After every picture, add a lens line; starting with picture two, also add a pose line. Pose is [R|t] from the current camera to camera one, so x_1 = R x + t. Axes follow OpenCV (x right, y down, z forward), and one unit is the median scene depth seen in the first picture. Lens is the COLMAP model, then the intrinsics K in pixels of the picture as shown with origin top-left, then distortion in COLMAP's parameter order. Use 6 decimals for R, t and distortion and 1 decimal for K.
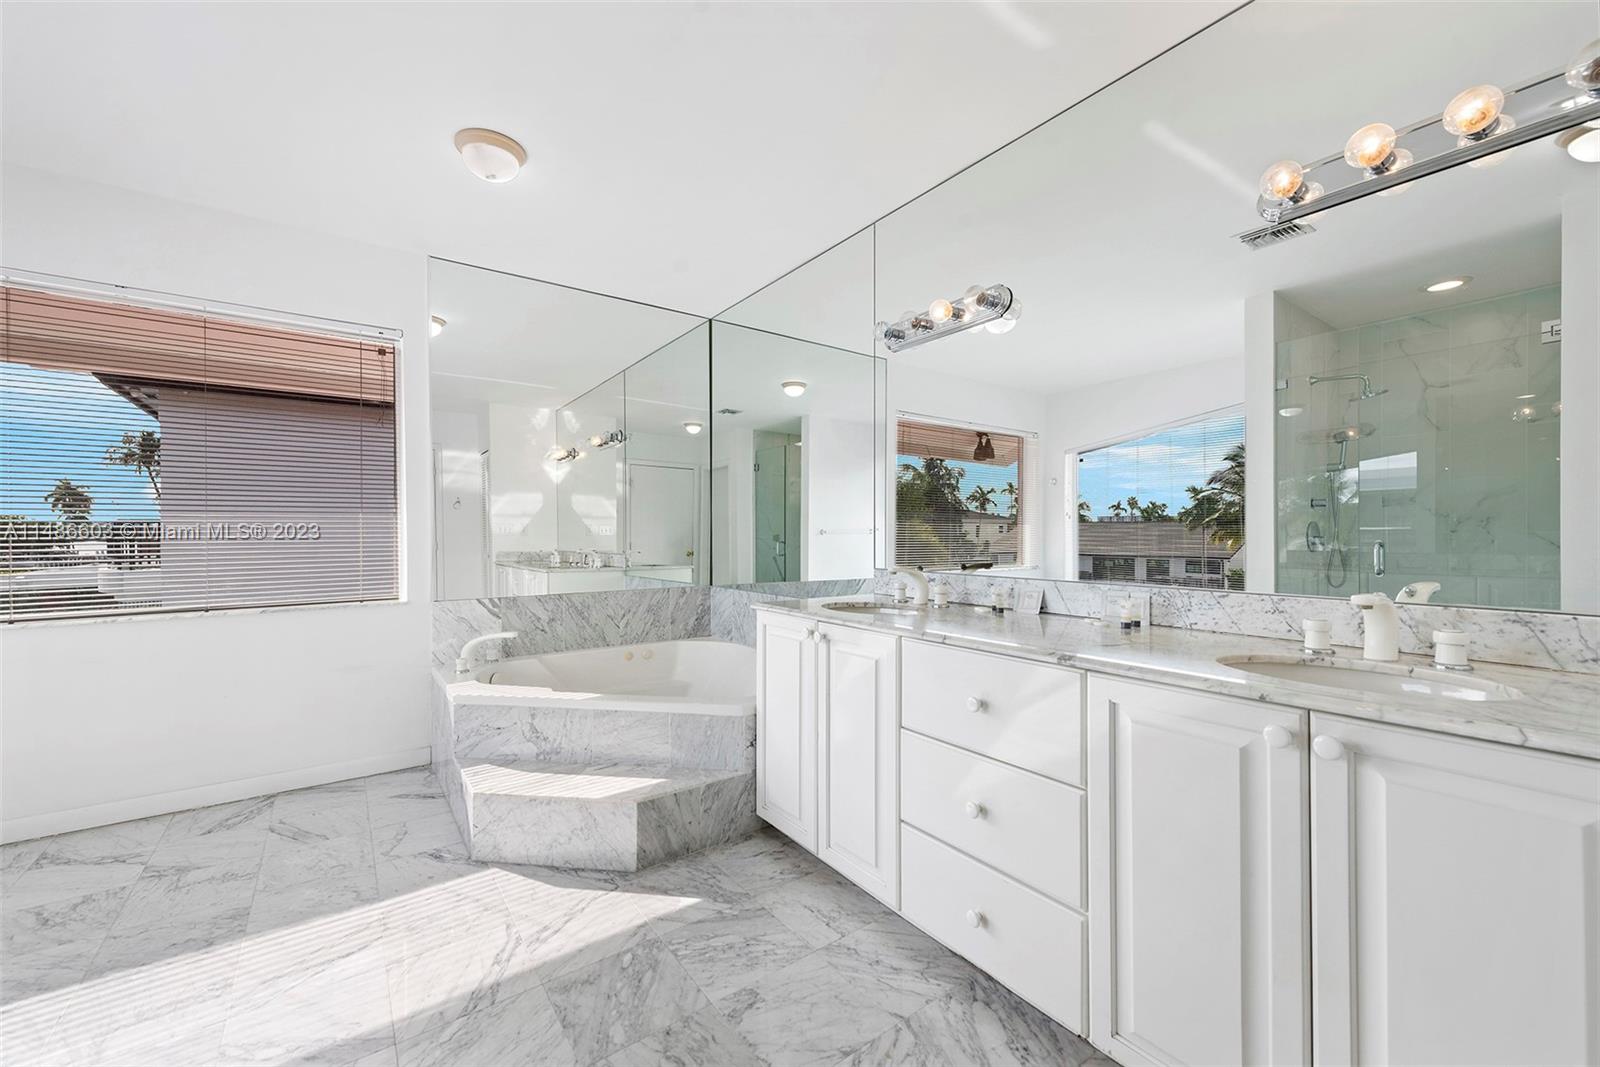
lens RADIAL K [[628.9, 0, 799.7], [0, 628.9, 524.8], [0, 0, 1]] dist [0.010625, -0.000876]
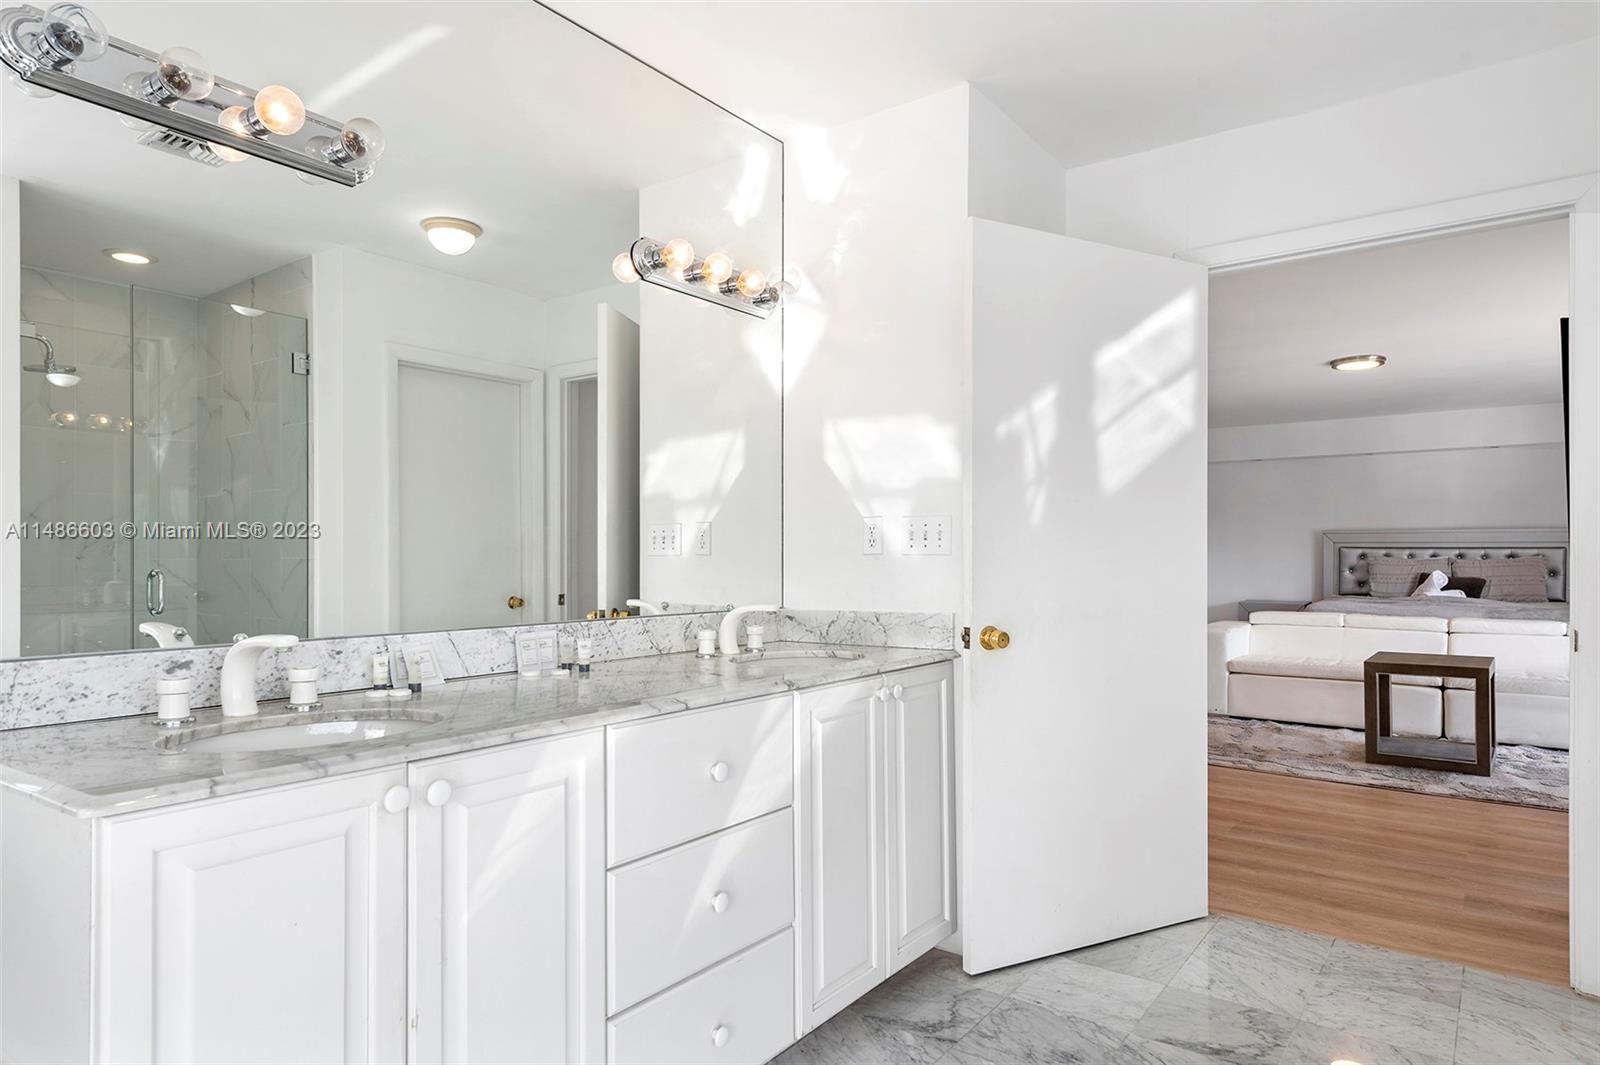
lens RADIAL K [[954.1, 0, 792.6], [0, 954.1, 556.3], [0, 0, 1]] dist [0.021789, -0.001854]
pose [[-0.294095, 0.008530, 0.955738, -0.793662], [-0.010542, 0.999870, -0.012168, 0.018914], [-0.955718, -0.013654, -0.293967, 1.091235]]
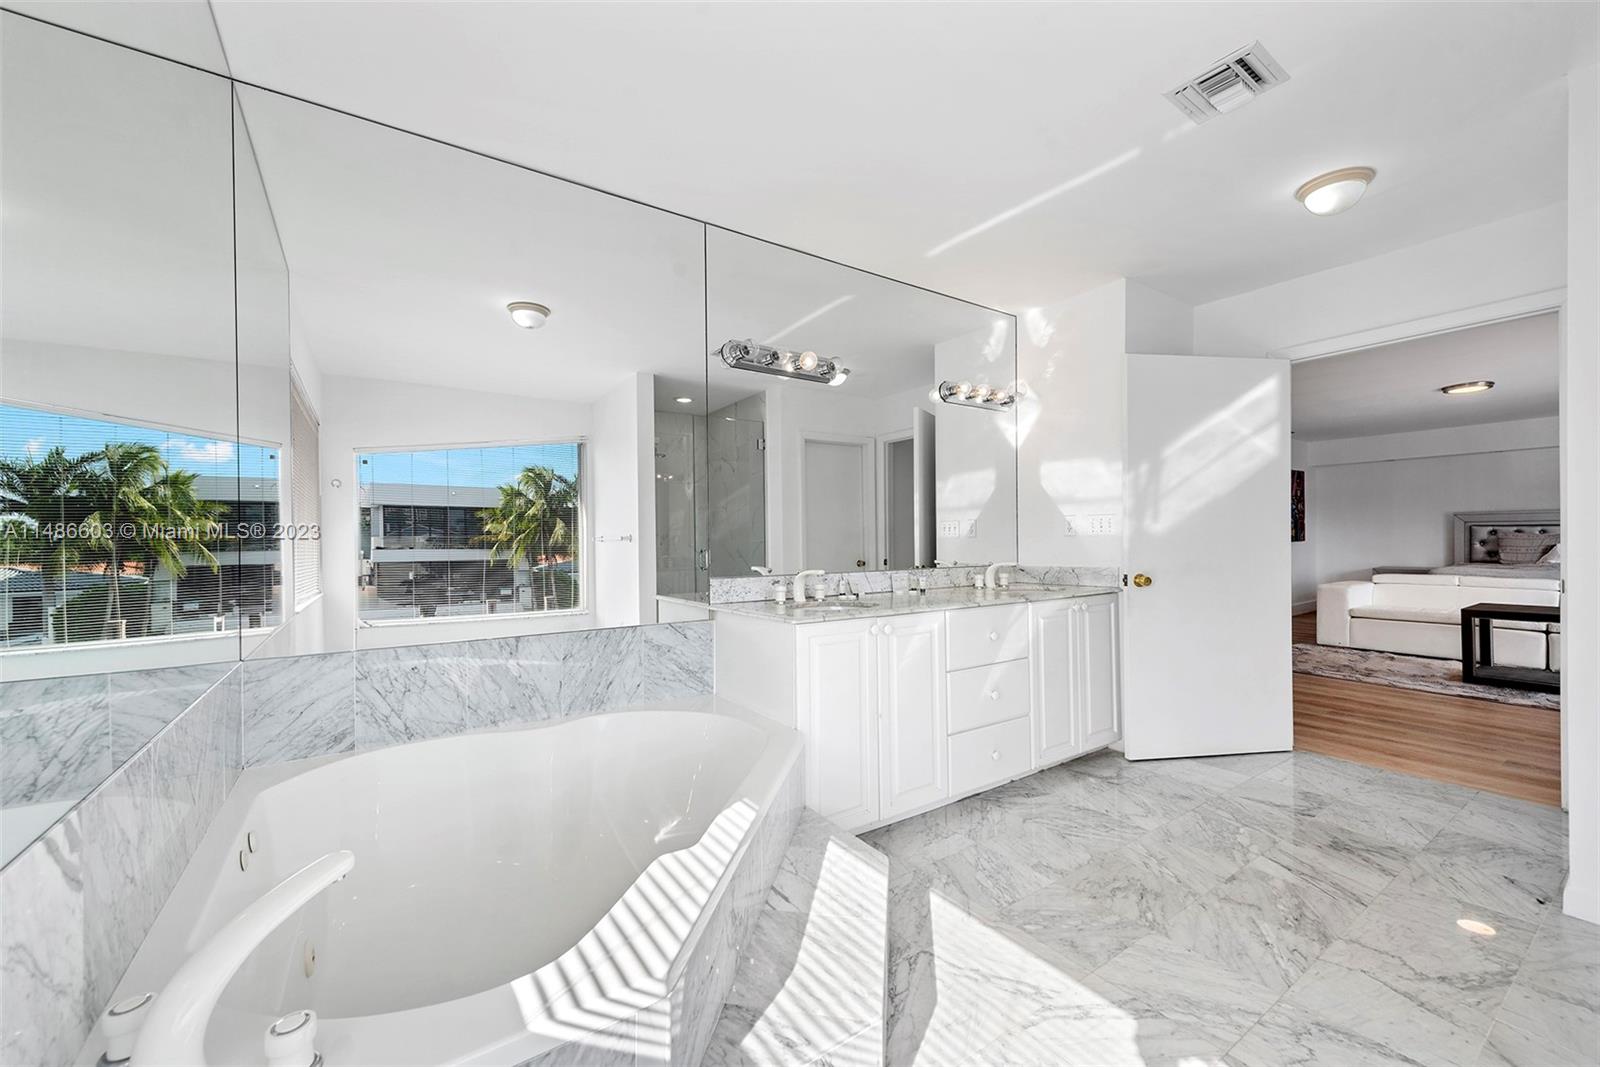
lens RADIAL K [[628.9, 0, 794.9], [0, 628.9, 539.5], [0, 0, 1]] dist [0.010625, -0.000876]
pose [[0.032861, 0.008146, 0.999427, -1.288844], [-0.003741, 0.999961, -0.008027, 0.025576], [-0.999453, -0.003475, 0.032890, 1.282094]]
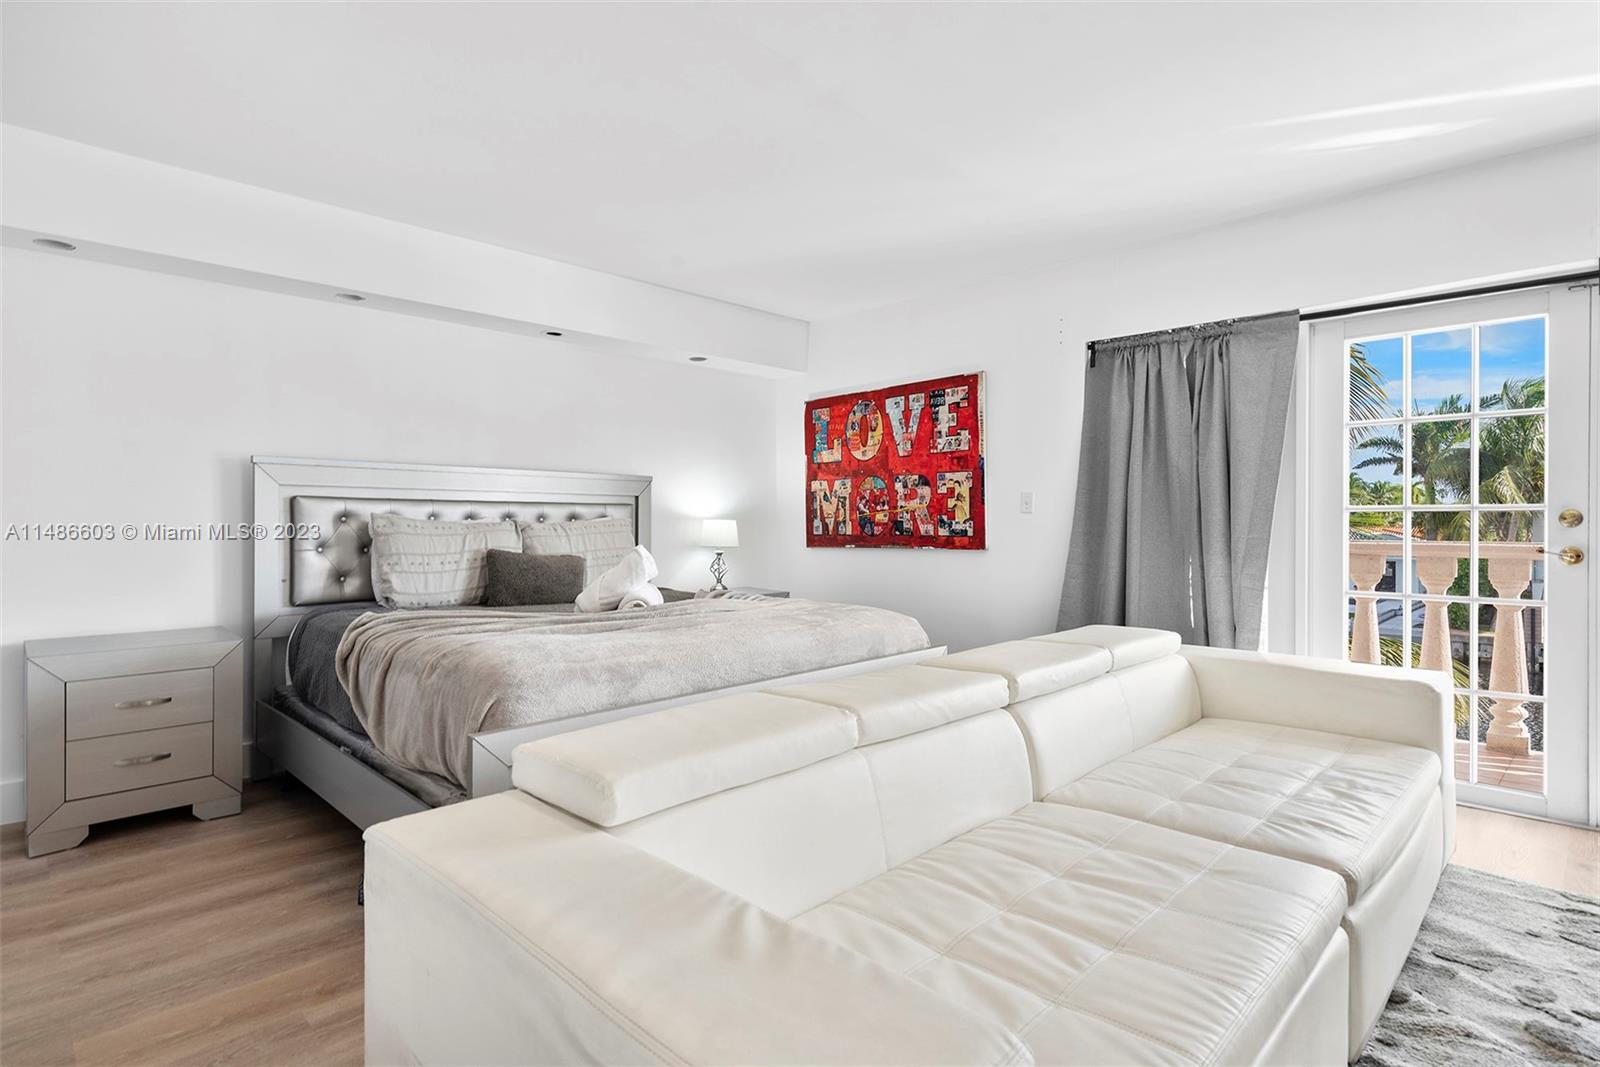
lens RADIAL K [[820.1, 0, 803.2], [0, 820.1, 530.9], [0, 0, 1]] dist [-0.002006, -0.000228]
pose [[-0.989147, 0.016009, -0.146052, 2.633344], [0.016970, 0.999842, -0.005334, -0.014393], [0.145943, -0.007755, -0.989263, -1.336373]]
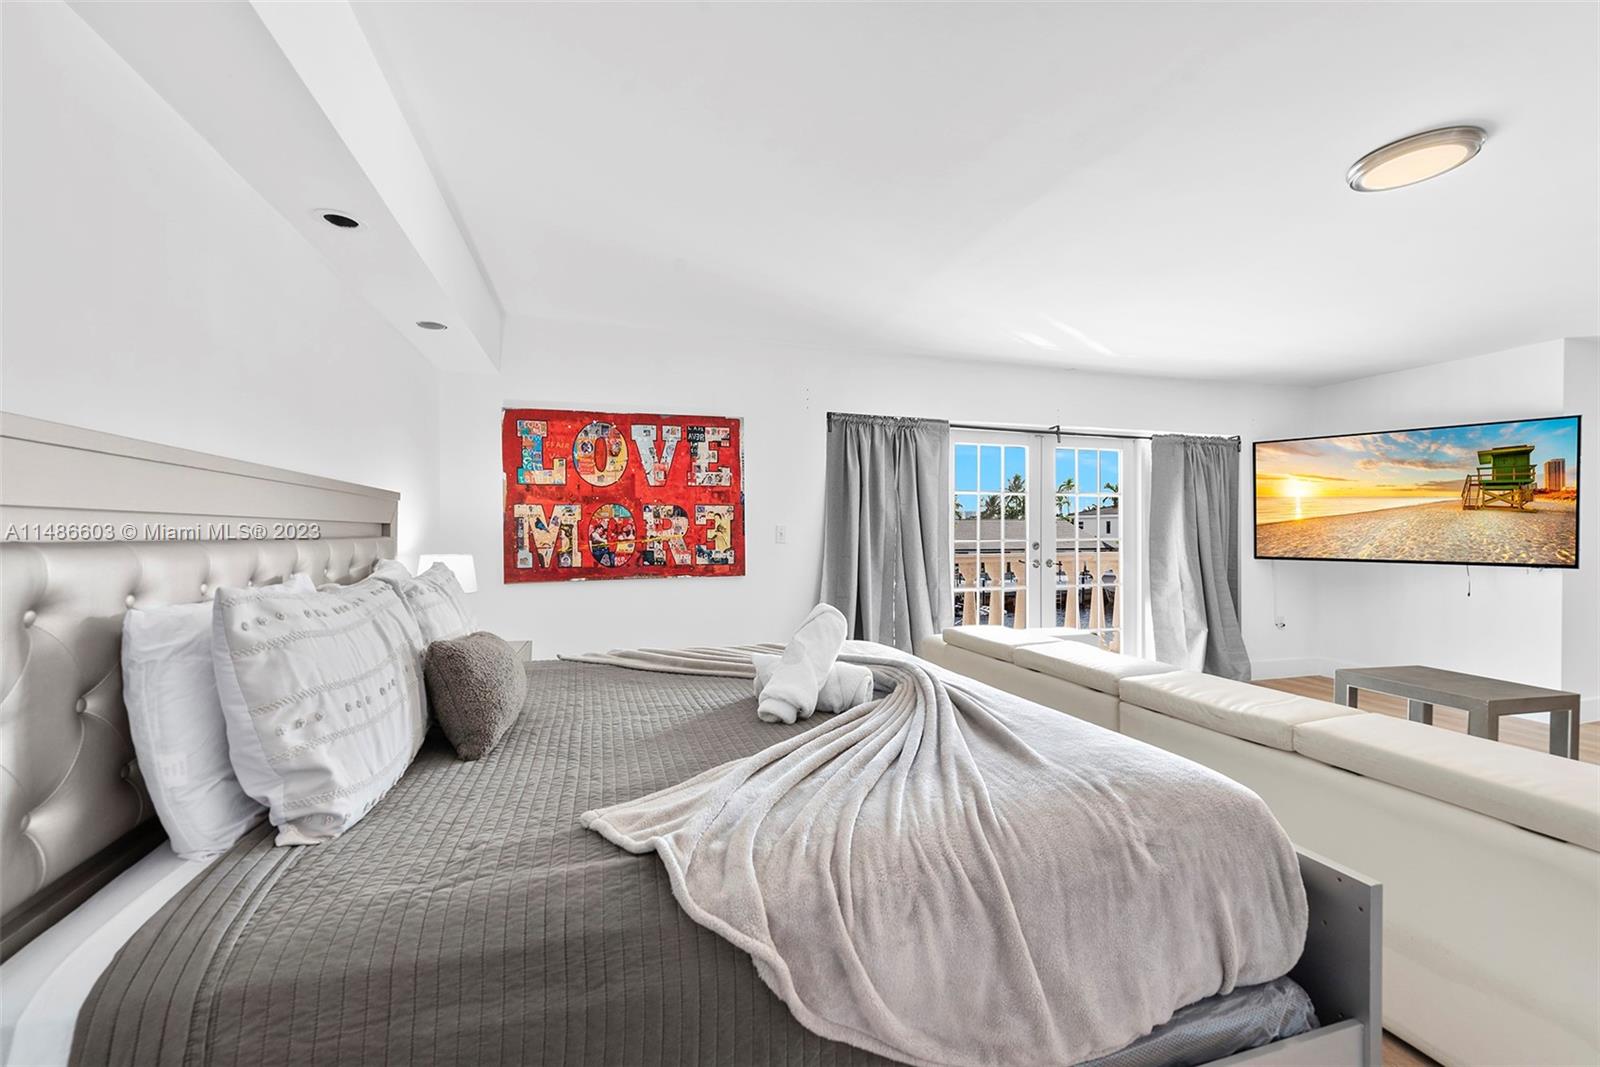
lens RADIAL K [[628.9, 0, 798.7], [0, 628.9, 532.2], [0, 0, 1]] dist [0.010625, -0.000876]
pose [[-0.324345, 0.013864, -0.945837, 3.780009], [0.021336, 0.999745, 0.007338, -0.129819], [0.945698, -0.017800, -0.324558, -2.946647]]
